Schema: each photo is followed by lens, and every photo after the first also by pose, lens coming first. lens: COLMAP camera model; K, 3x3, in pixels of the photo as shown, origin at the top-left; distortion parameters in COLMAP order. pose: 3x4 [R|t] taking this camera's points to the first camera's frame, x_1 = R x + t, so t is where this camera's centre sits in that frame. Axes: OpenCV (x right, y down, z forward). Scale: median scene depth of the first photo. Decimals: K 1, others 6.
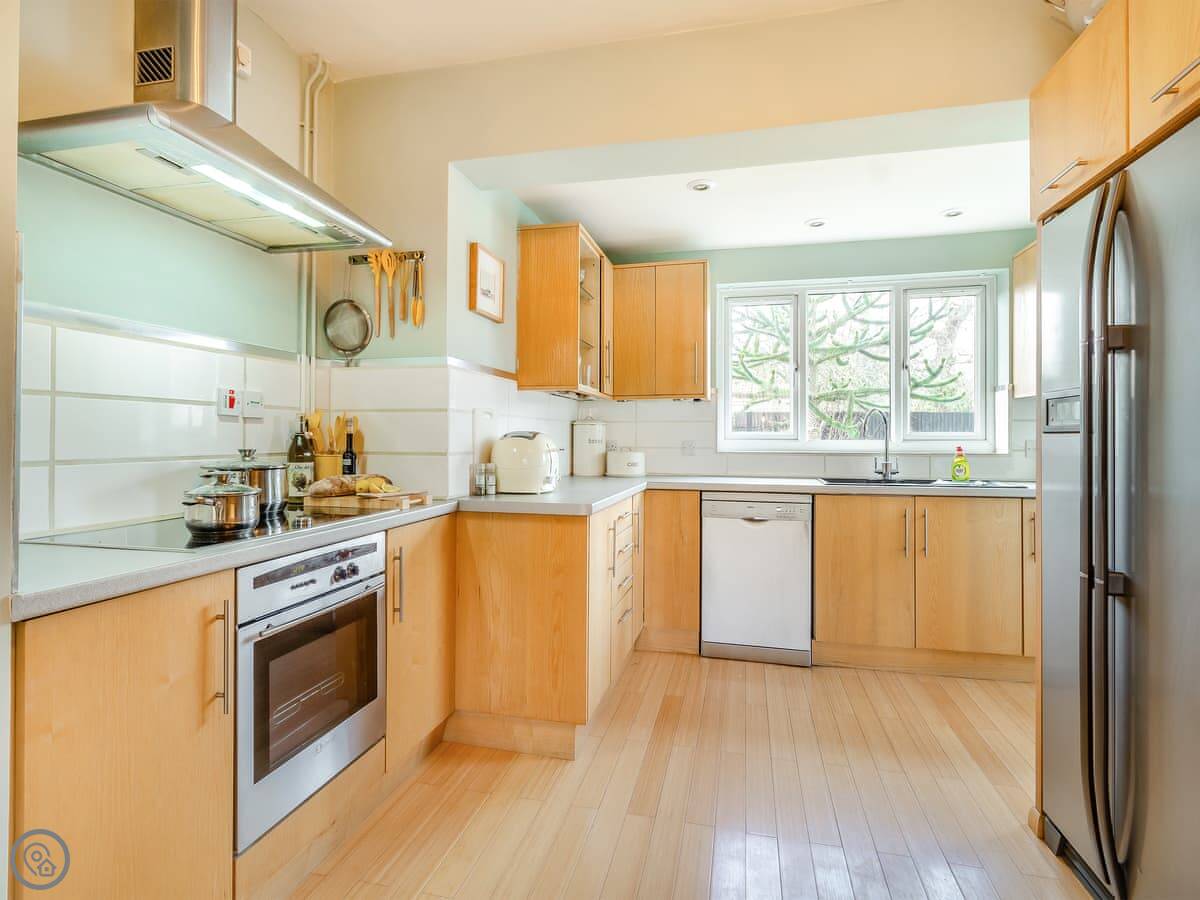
lens RADIAL K [[644.5, 0, 610.2], [0, 644.5, 434.3], [0, 0, 1]] dist [-0.001175, 0.000055]
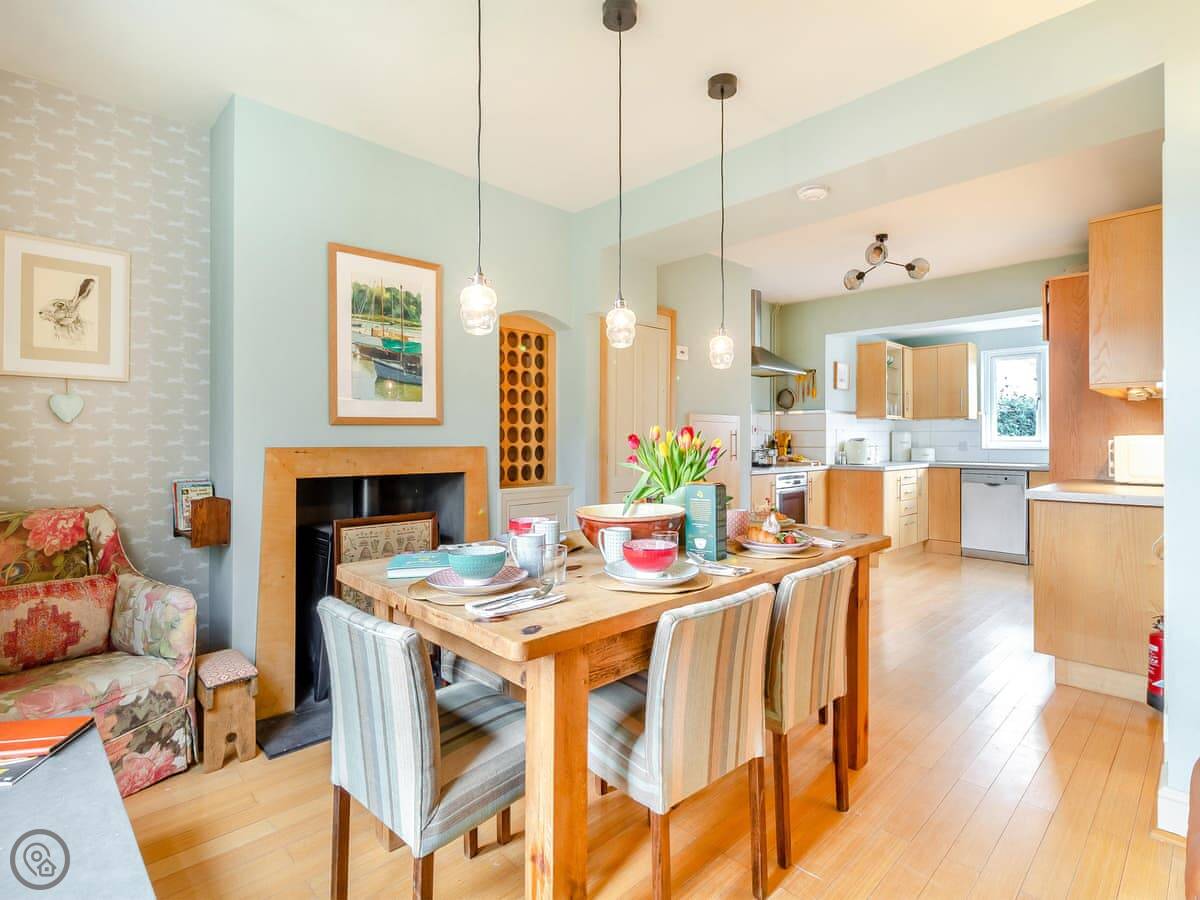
lens RADIAL K [[644.5, 0, 610.2], [0, 644.5, 434.3], [0, 0, 1]] dist [-0.001175, 0.000055]
pose [[0.856554, -0.004322, -0.516039, 0.407293], [0.004315, 0.999990, -0.001214, -0.026883], [0.516039, -0.001186, 0.856564, -1.988412]]
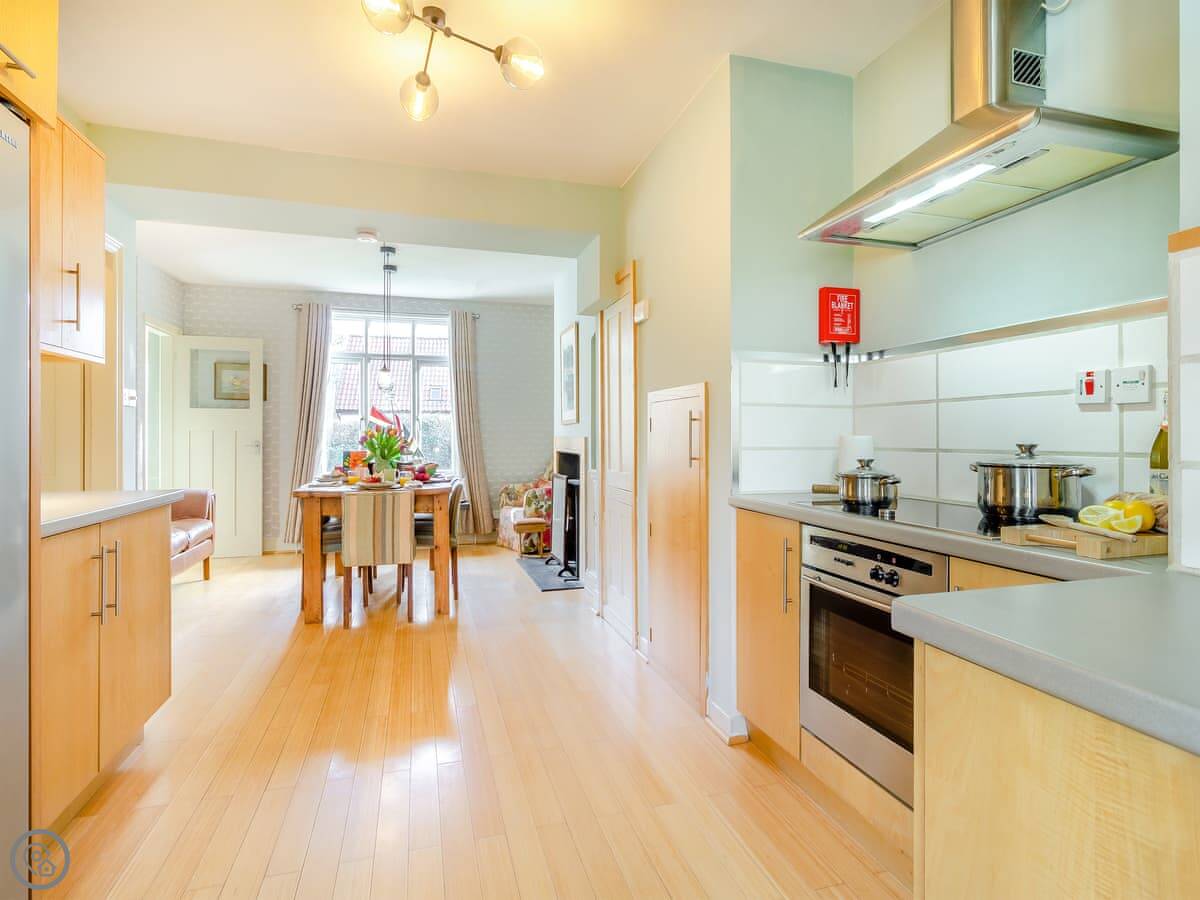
lens RADIAL K [[644.5, 0, 610.2], [0, 644.5, 434.3], [0, 0, 1]] dist [-0.001175, 0.000055]
pose [[-0.877863, -0.006831, -0.478864, 0.318564], [-0.002433, 0.999949, -0.009804, 0.018350], [0.478906, -0.007442, -0.877834, 1.374370]]
